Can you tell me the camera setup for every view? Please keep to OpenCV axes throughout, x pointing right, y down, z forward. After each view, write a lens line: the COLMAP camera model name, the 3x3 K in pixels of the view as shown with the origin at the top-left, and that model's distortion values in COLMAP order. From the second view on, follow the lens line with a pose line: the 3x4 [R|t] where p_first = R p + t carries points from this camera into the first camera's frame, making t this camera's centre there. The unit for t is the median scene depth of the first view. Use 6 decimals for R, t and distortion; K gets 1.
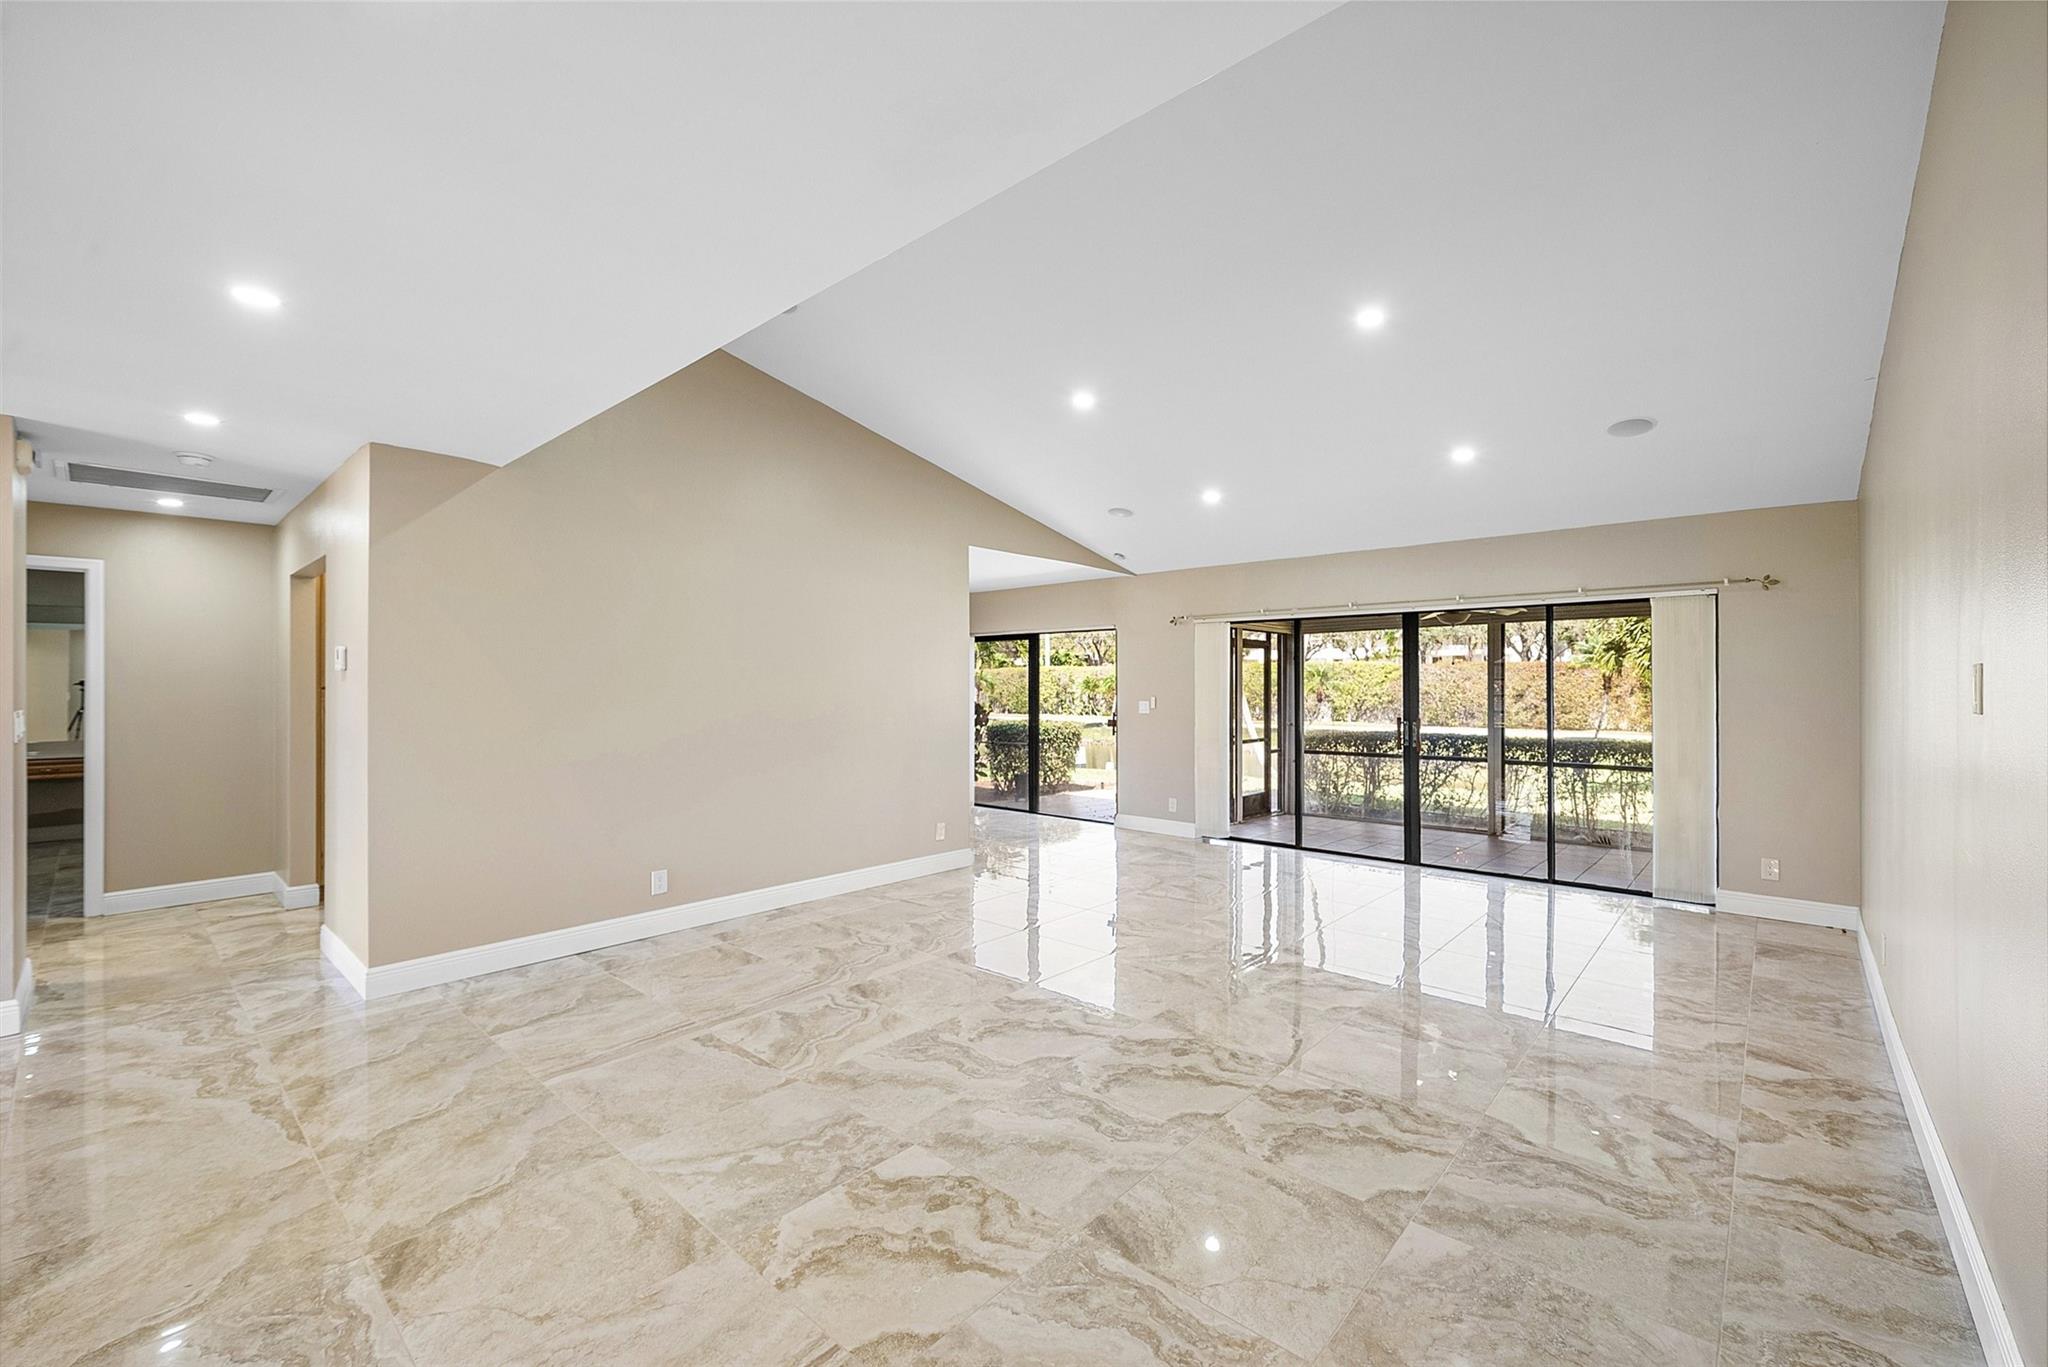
lens RADIAL K [[853.4, 0, 1024.0], [0, 853.4, 683.5], [0, 0, 1]] dist [-0.001018, 0.000196]
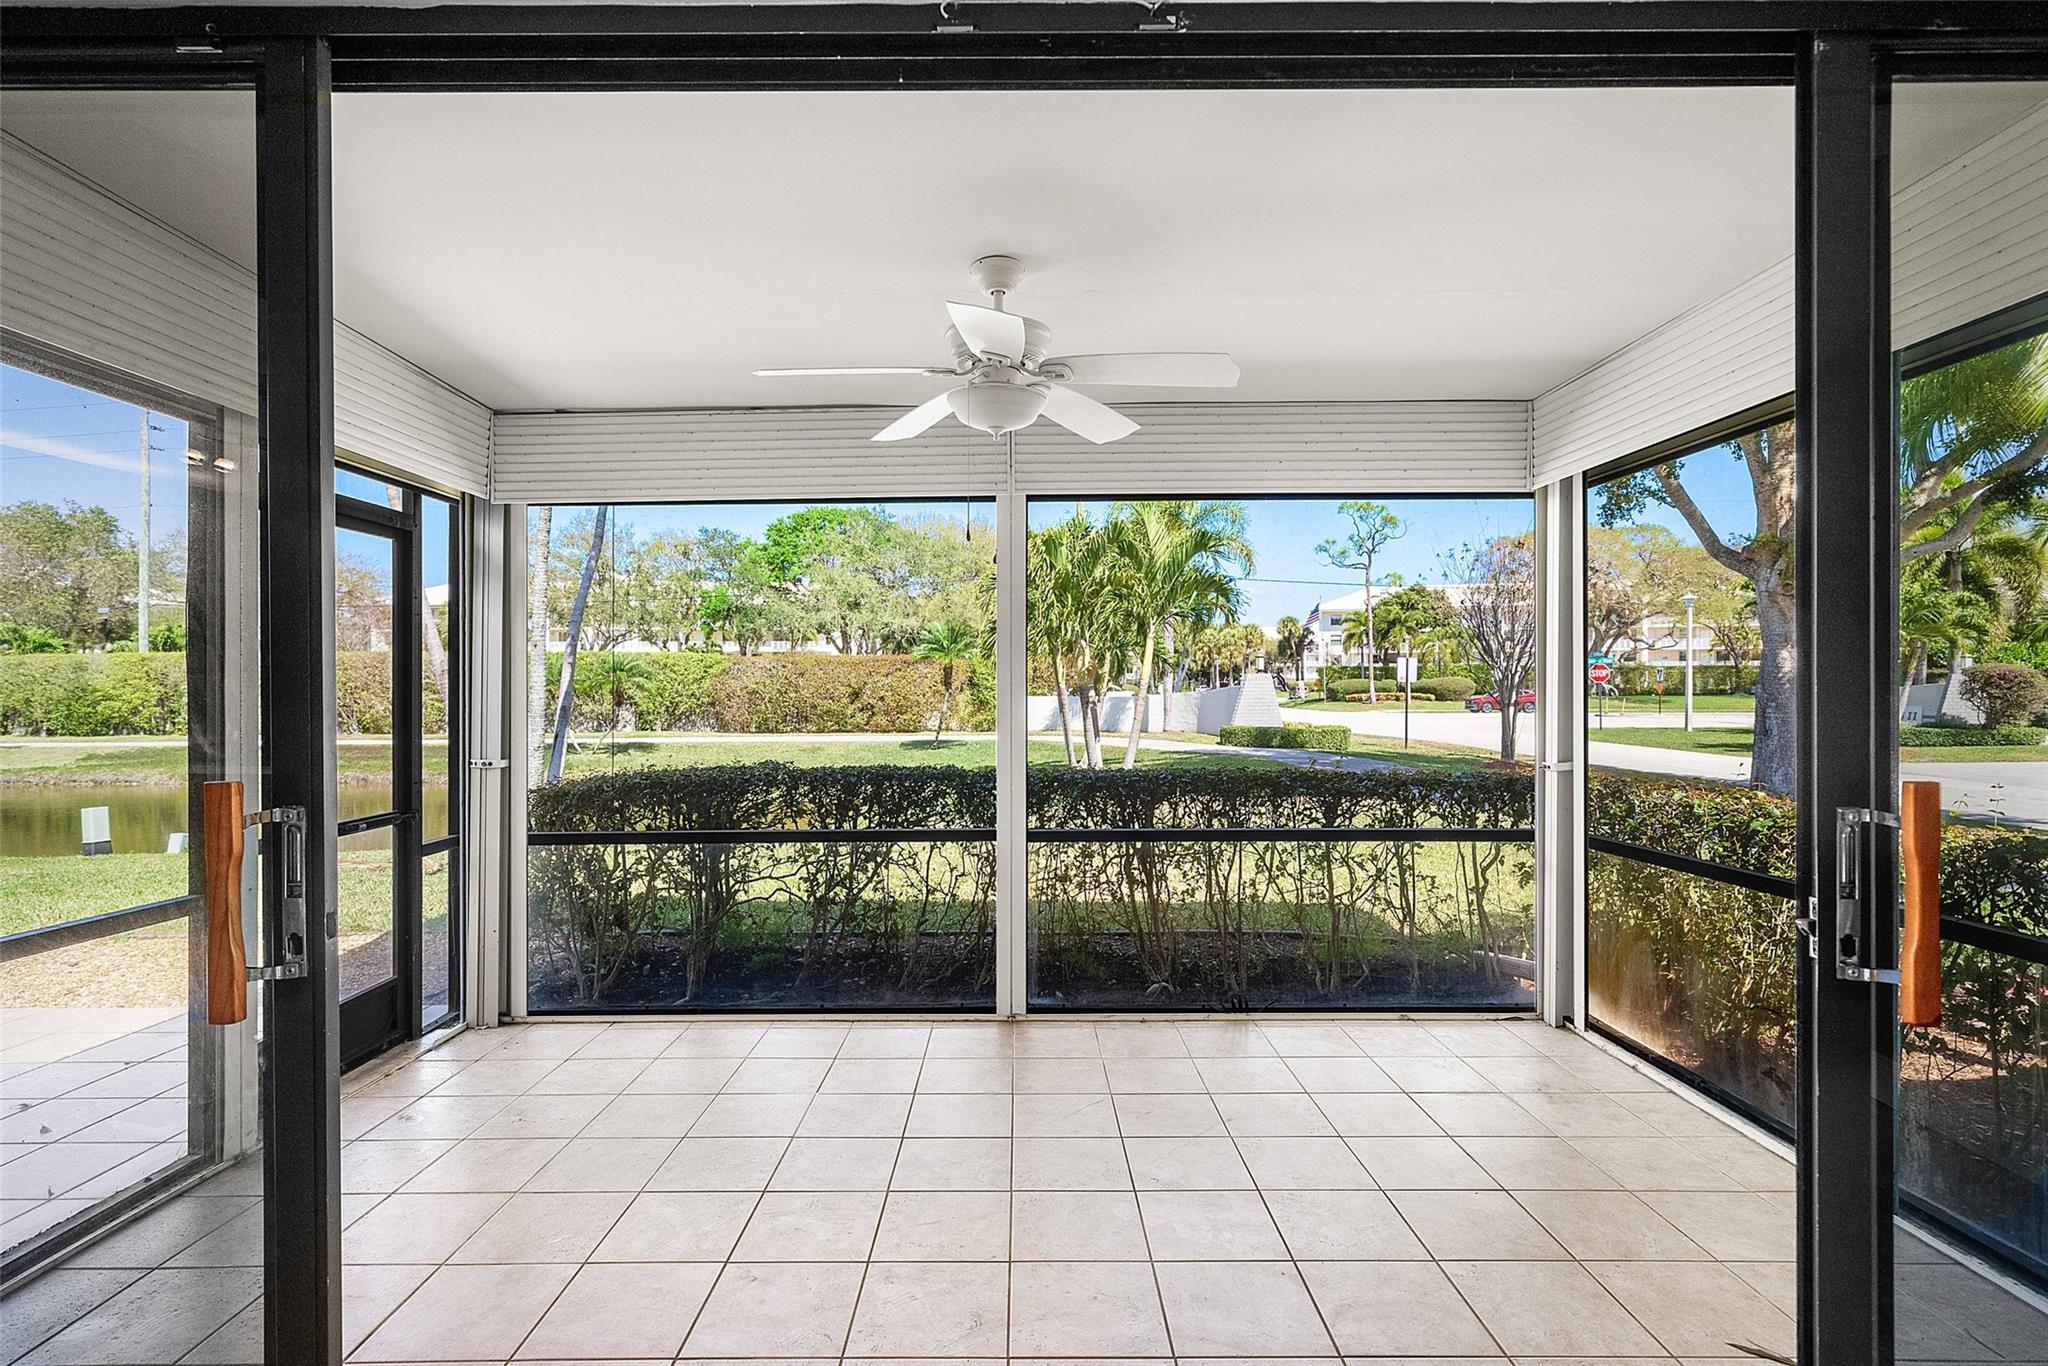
lens RADIAL K [[997.3, 0, 1024.0], [0, 997.3, 683.0], [0, 0, 1]] dist [-0.001104, -0.000045]
pose [[0.755592, -0.002702, 0.655037, 0.210958], [0.003769, 0.999993, -0.000223, 0.017246], [-0.655032, 0.002638, 0.755596, 0.547564]]
